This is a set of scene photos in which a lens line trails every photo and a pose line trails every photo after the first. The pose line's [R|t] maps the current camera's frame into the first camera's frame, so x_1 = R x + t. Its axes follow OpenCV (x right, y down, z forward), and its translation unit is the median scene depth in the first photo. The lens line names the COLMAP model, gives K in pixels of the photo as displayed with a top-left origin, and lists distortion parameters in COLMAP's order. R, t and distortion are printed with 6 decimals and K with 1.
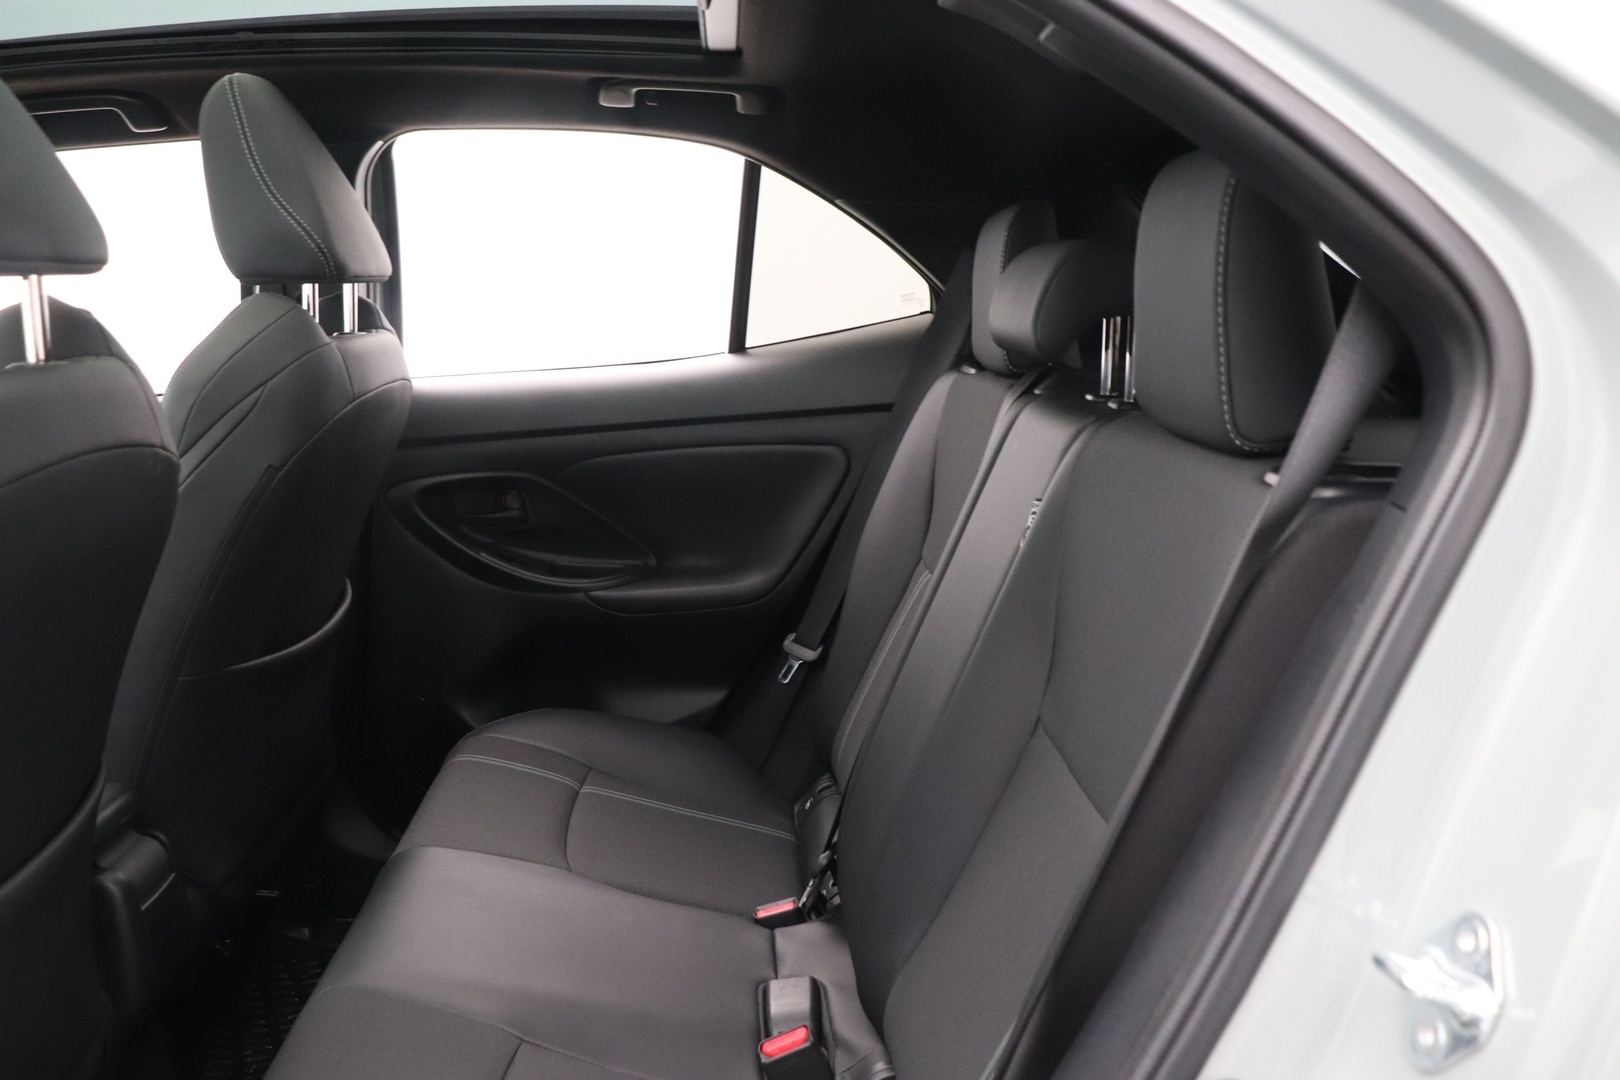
lens RADIAL K [[1327.6, 0, 803.0], [0, 1327.6, 567.2], [0, 0, 1]] dist [-0.187524, 0.147573]
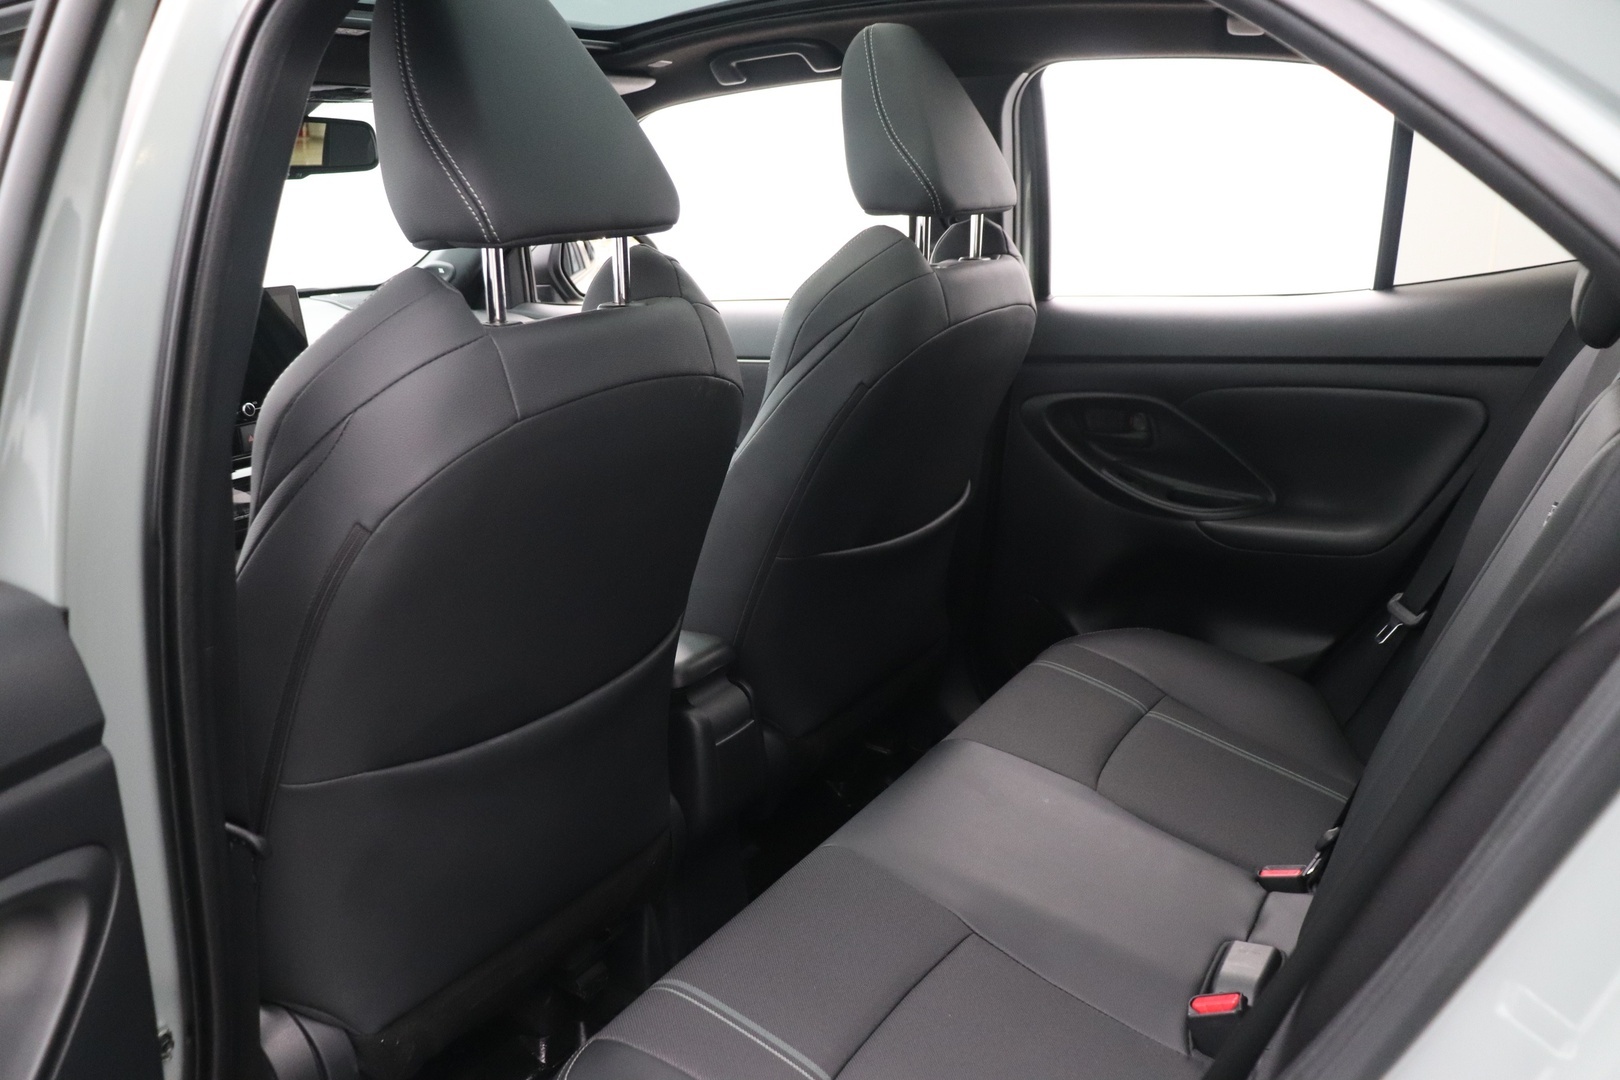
lens RADIAL K [[1327.6, 0, 803.0], [0, 1327.6, 567.2], [0, 0, 1]] dist [-0.187524, 0.147573]
pose [[0.825788, 0.146486, -0.544624, 0.154554], [-0.096881, 0.988170, 0.118889, -0.040897], [0.555597, -0.045414, 0.830211, 0.005238]]
